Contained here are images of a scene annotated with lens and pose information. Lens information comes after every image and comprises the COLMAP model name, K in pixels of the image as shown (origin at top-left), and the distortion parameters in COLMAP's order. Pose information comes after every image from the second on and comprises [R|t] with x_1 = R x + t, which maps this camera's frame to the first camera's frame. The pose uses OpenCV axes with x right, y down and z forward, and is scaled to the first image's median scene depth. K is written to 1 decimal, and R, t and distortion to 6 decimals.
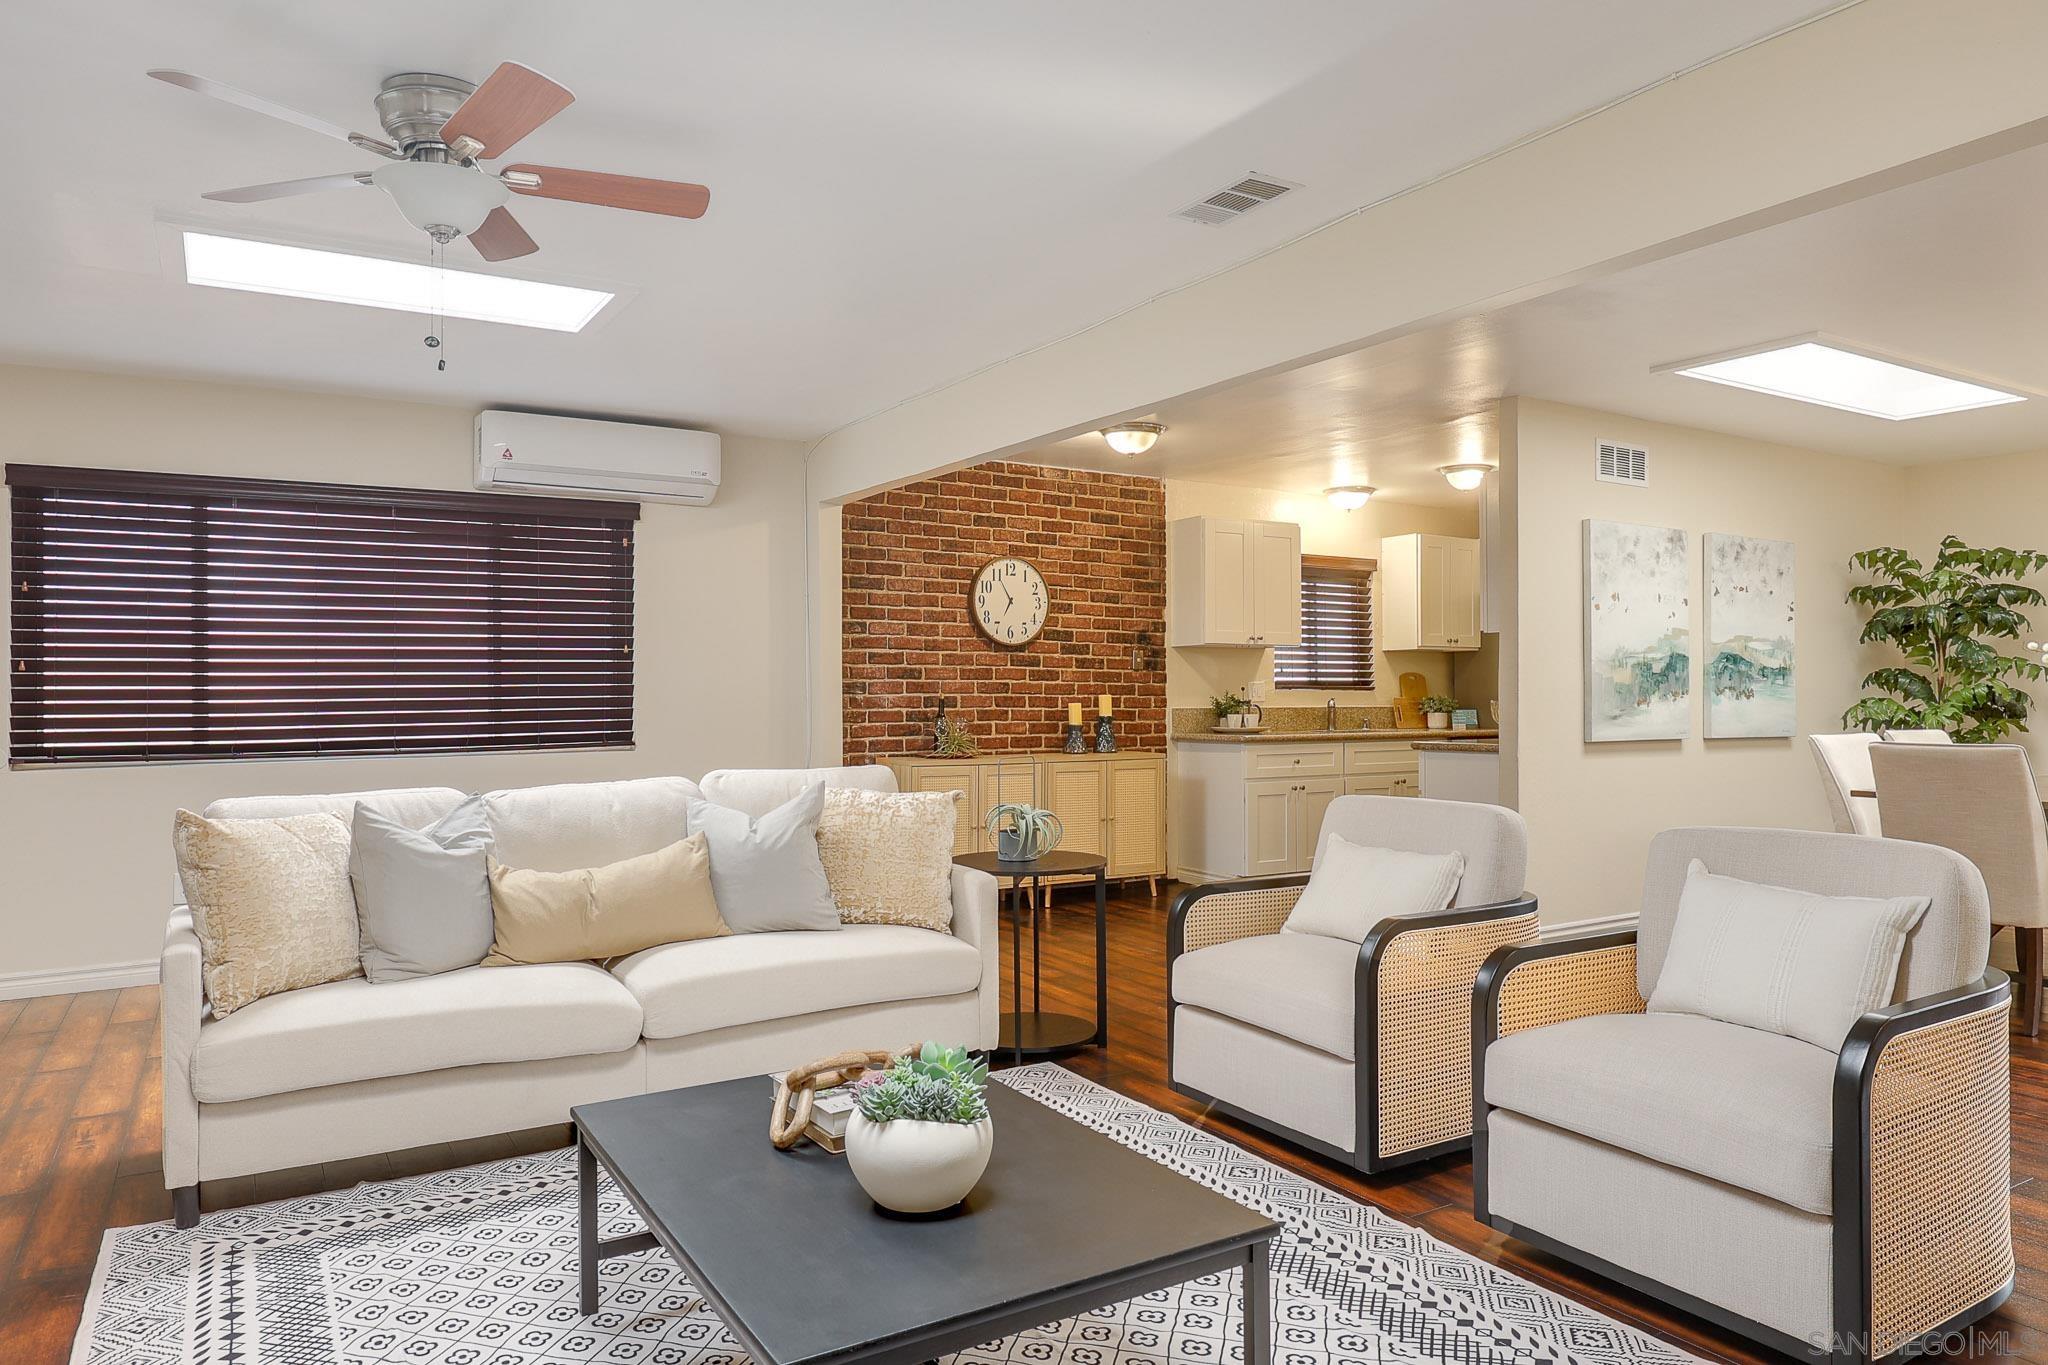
lens RADIAL K [[1322.7, 0, 1033.6], [0, 1322.7, 679.8], [0, 0, 1]] dist [-0.000070, -0.000878]
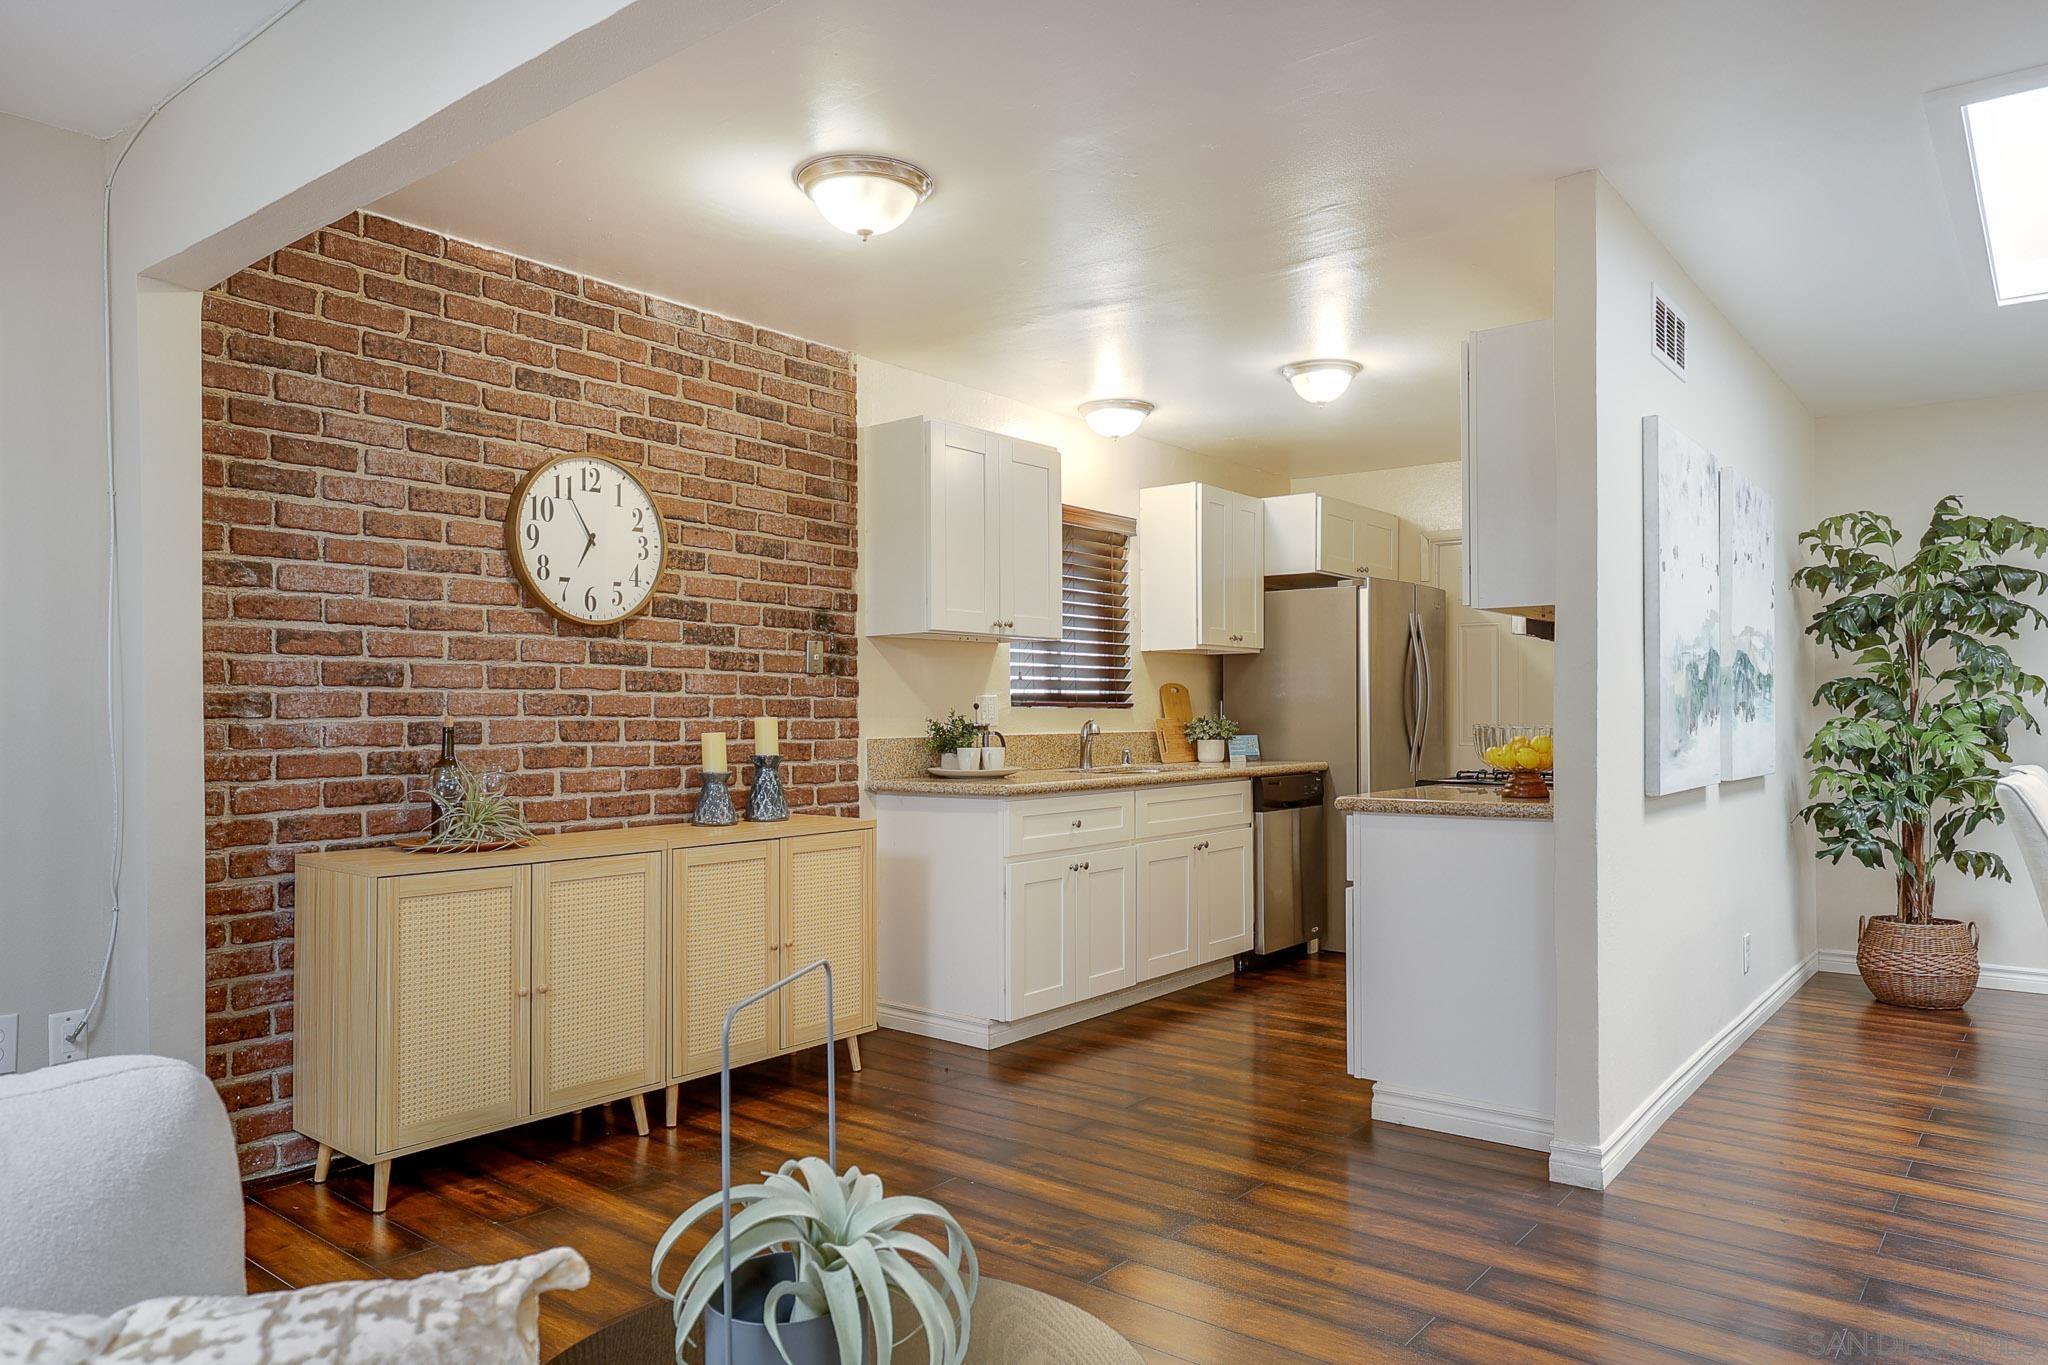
lens RADIAL K [[1322.7, 0, 1034.3], [0, 1322.7, 710.4], [0, 0, 1]] dist [-0.000070, -0.000878]
pose [[0.940230, -0.001606, 0.340536, -0.030486], [-0.002092, 0.999943, 0.010490, 0.002258], [-0.340533, -0.010575, 0.940173, 0.439861]]
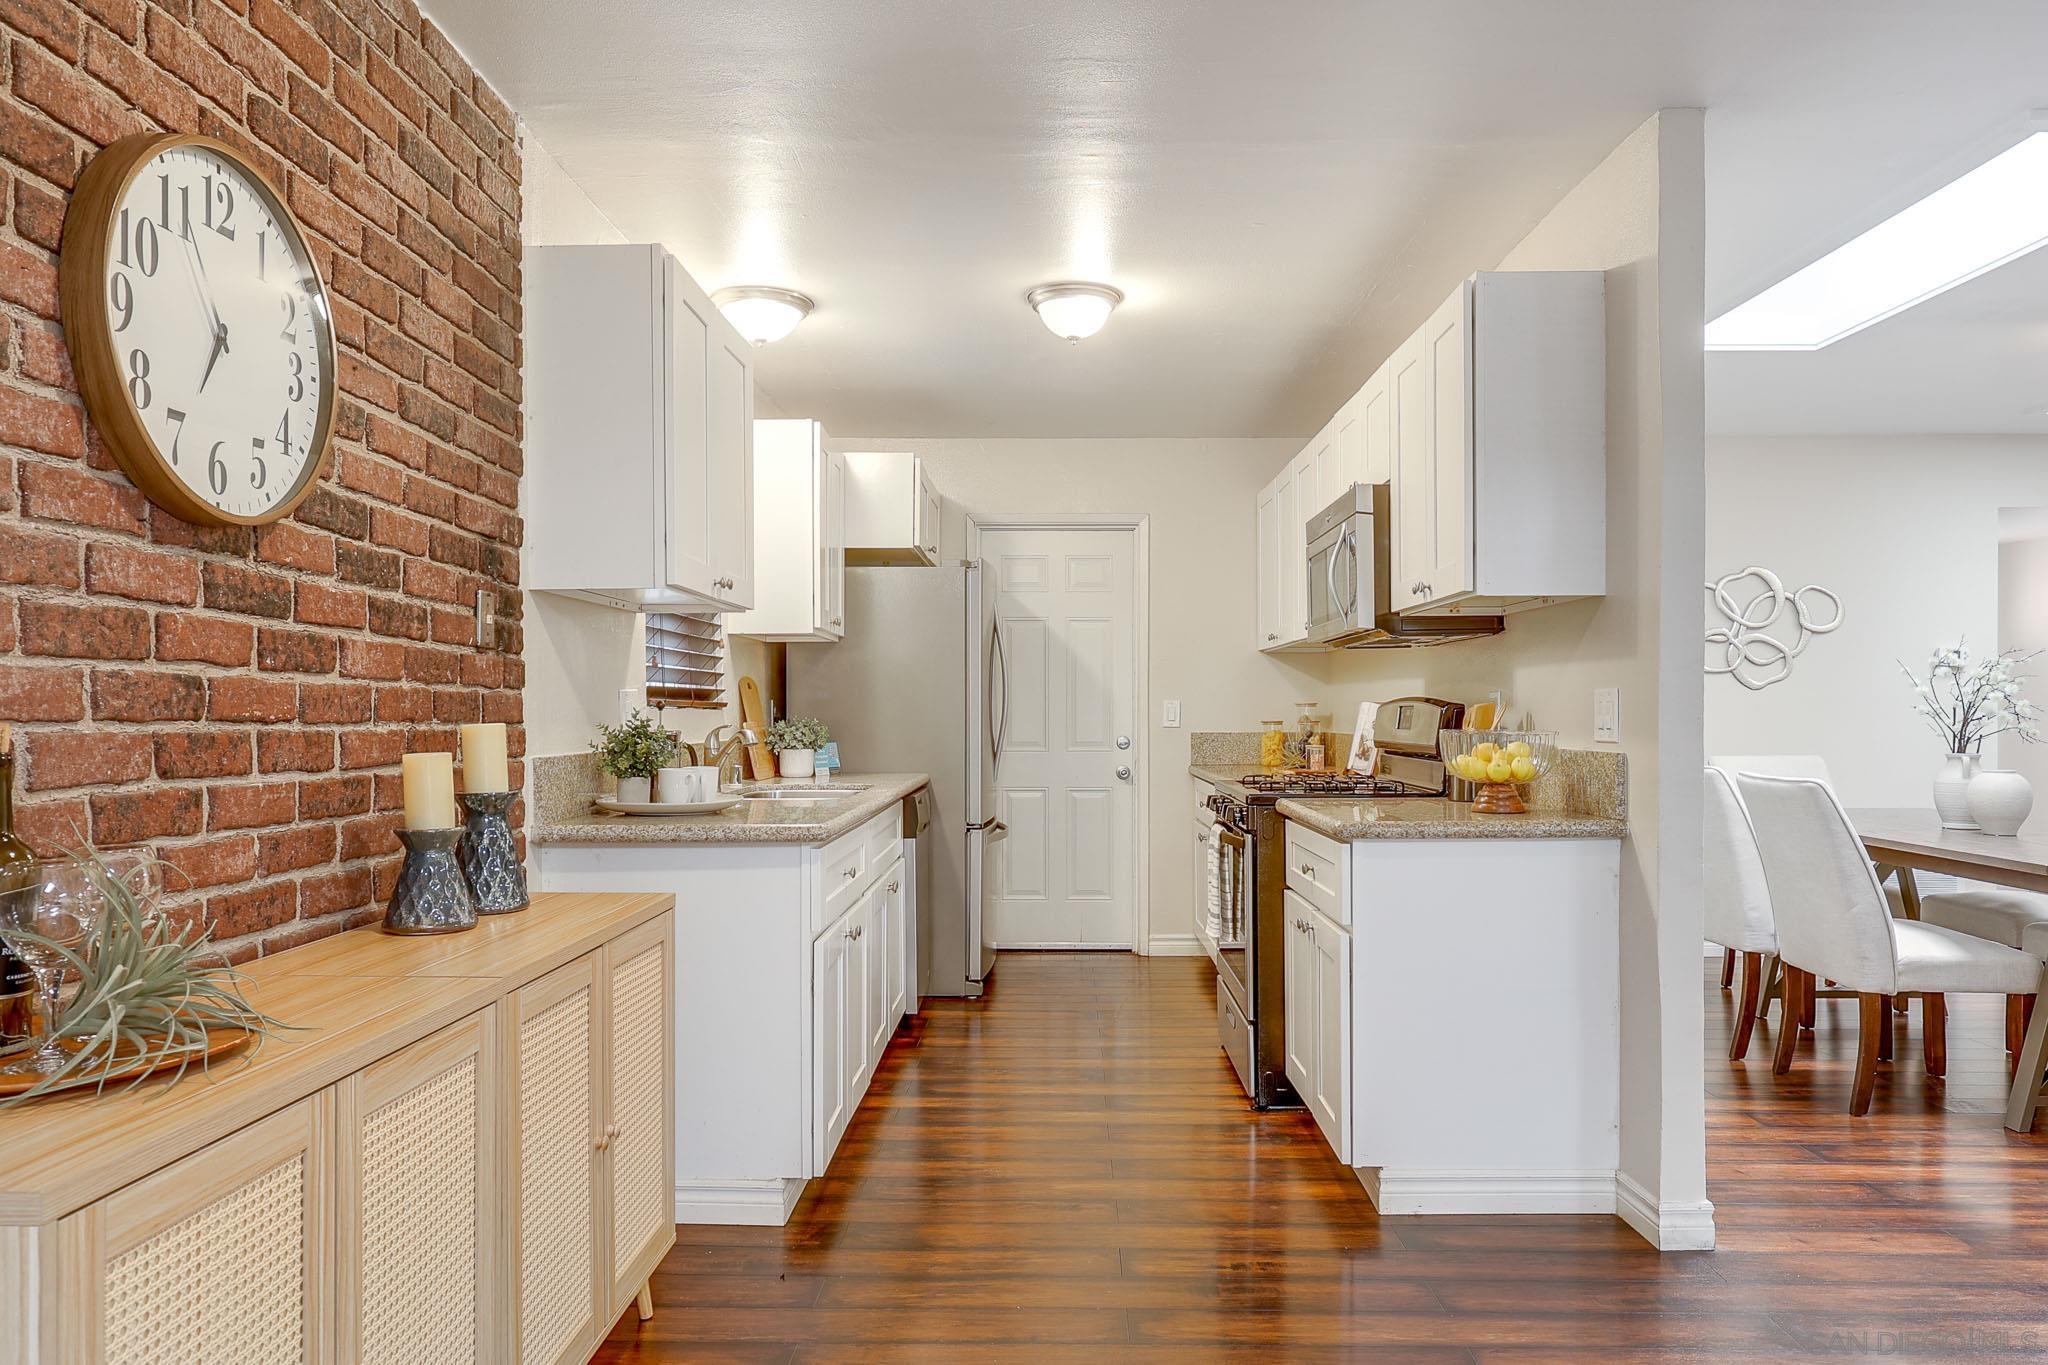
lens RADIAL K [[1322.7, 0, 1019.9], [0, 1322.7, 722.7], [0, 0, 1]] dist [-0.000070, -0.000878]
pose [[0.546199, -0.006707, 0.837629, -0.138689], [-0.010506, 0.999834, 0.014856, 0.005327], [-0.837590, -0.016914, 0.546038, 0.736882]]
